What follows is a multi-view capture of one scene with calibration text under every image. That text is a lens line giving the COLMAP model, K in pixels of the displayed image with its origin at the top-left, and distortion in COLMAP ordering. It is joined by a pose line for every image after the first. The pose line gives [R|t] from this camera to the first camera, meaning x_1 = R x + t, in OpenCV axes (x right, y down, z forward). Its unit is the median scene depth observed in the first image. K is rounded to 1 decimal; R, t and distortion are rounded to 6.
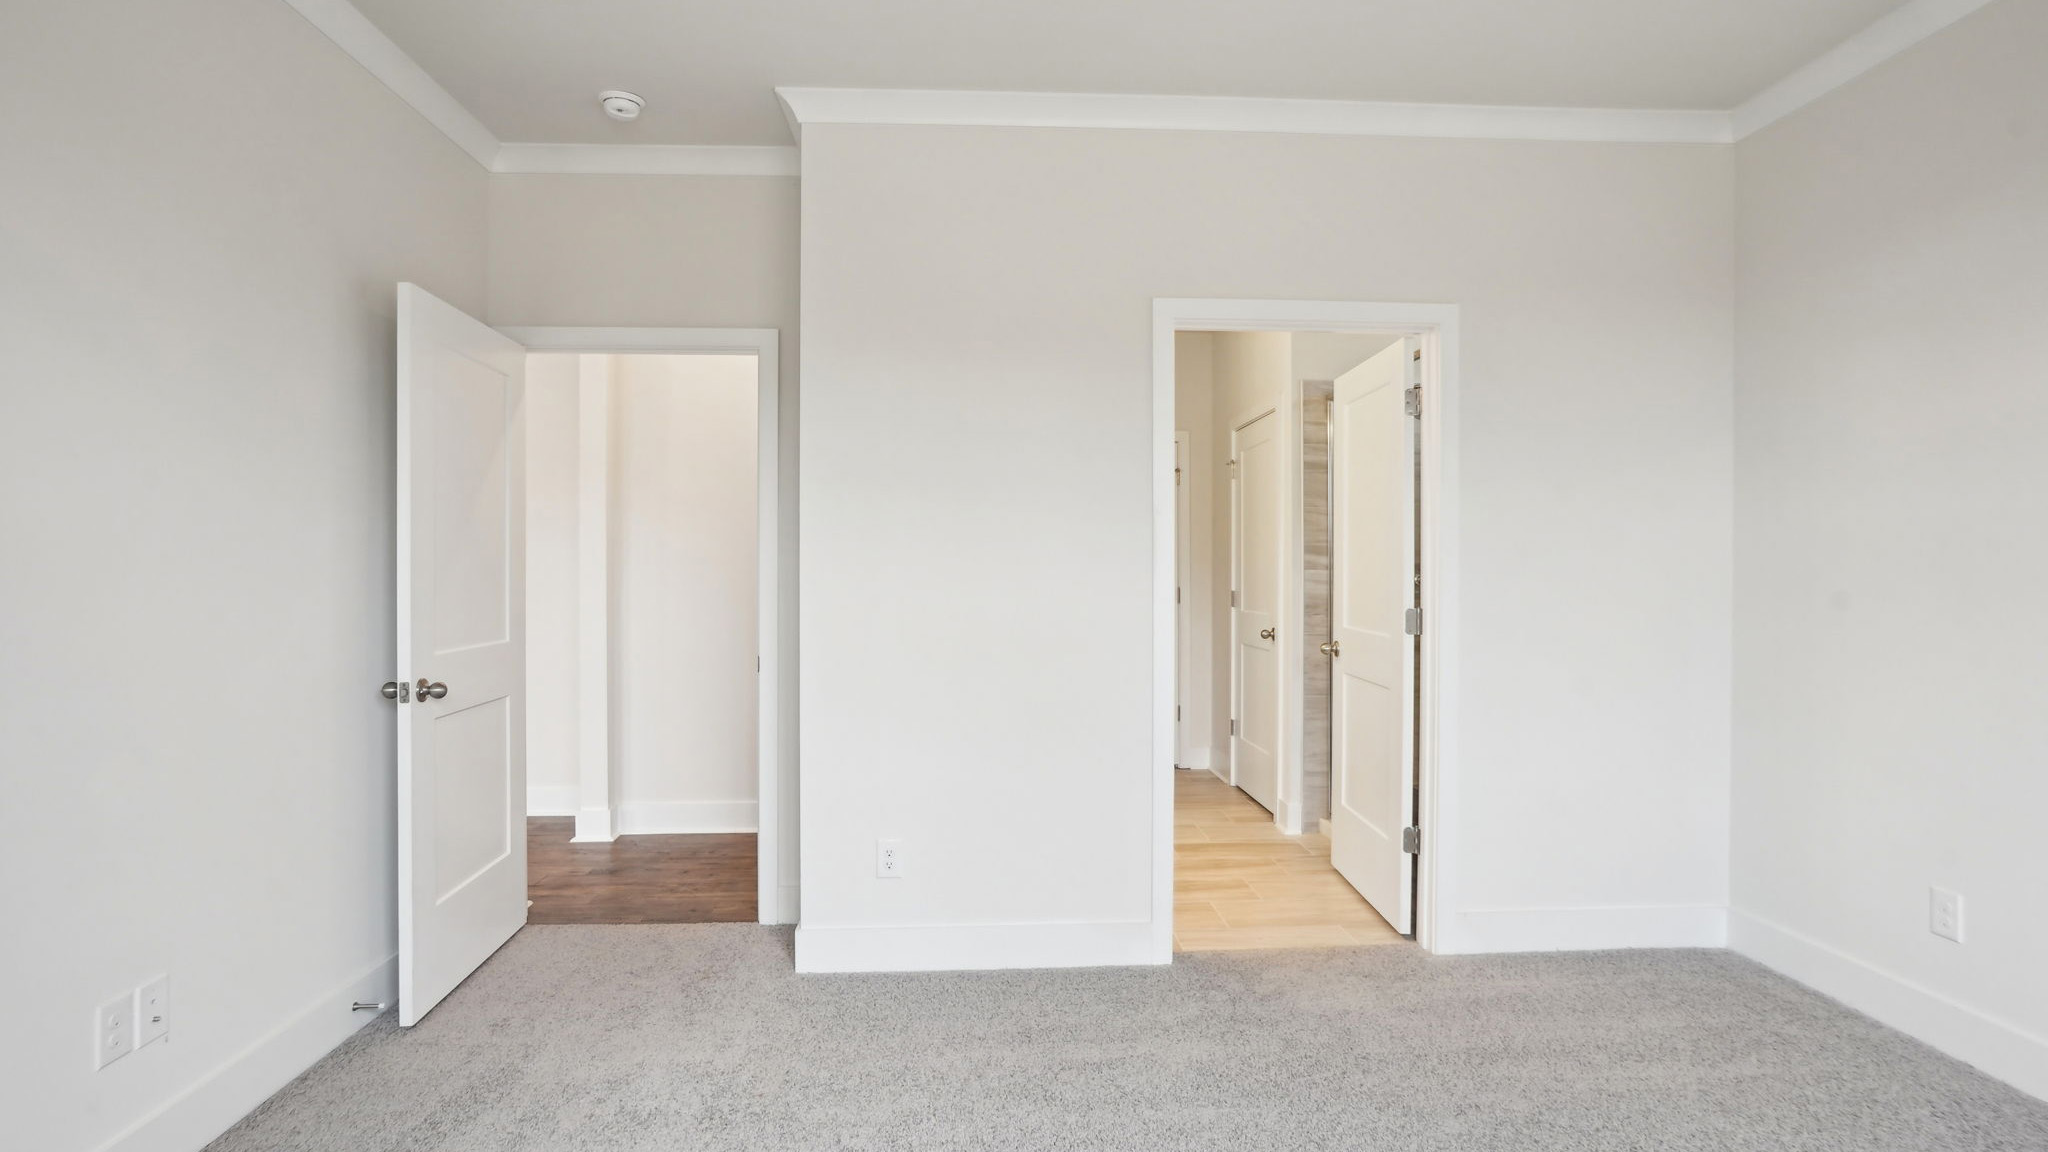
lens RADIAL K [[1079.1, 0, 1031.0], [0, 1079.1, 585.1], [0, 0, 1]] dist [-0.055423, 0.048857]
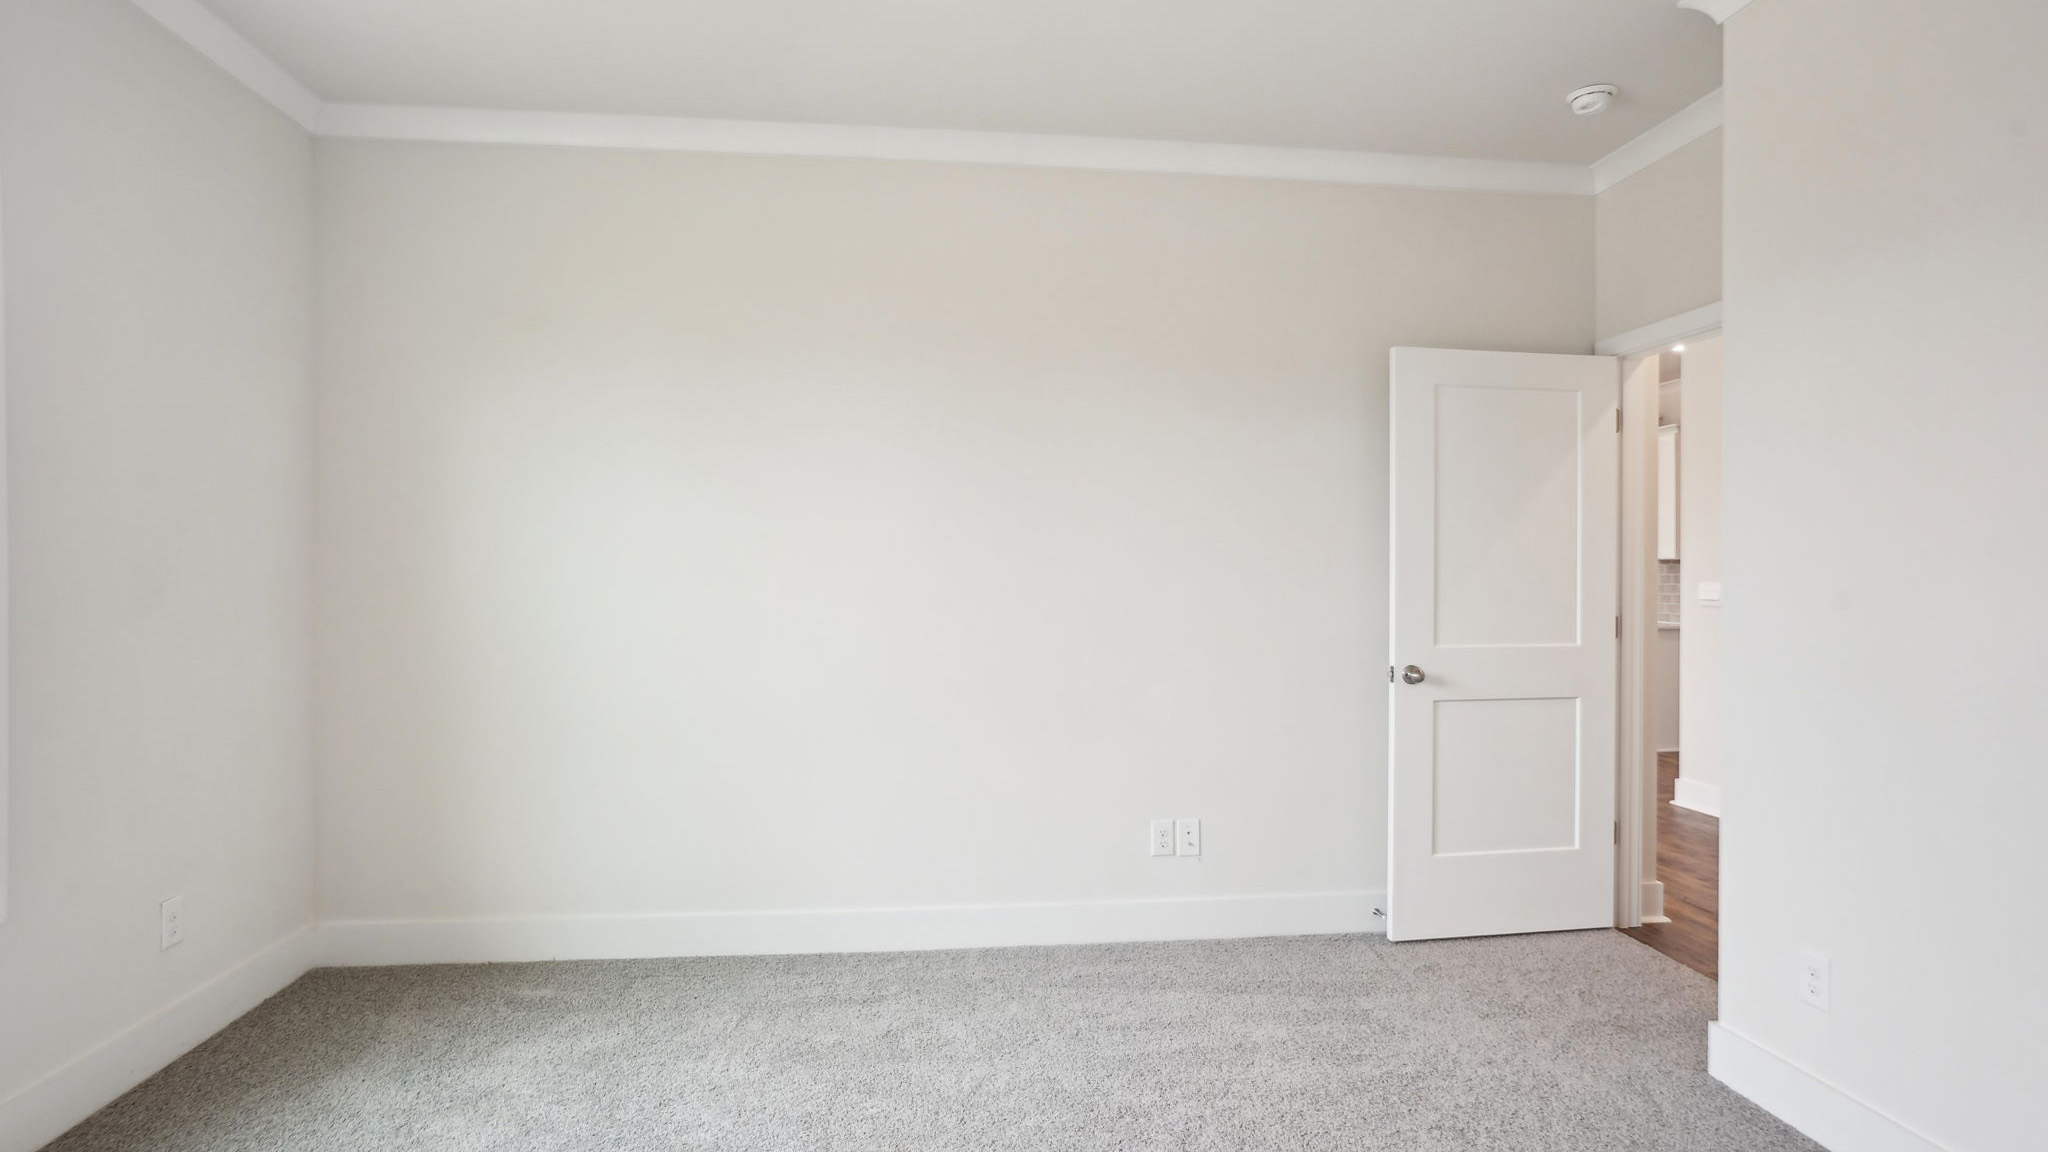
lens RADIAL K [[1079.1, 0, 1031.0], [0, 1079.1, 585.1], [0, 0, 1]] dist [-0.055423, 0.048857]
pose [[0.029466, 0.011964, -0.999494, 0.593901], [-0.019039, 0.999754, 0.011406, -0.008936], [0.999384, 0.018694, 0.029687, 0.480110]]
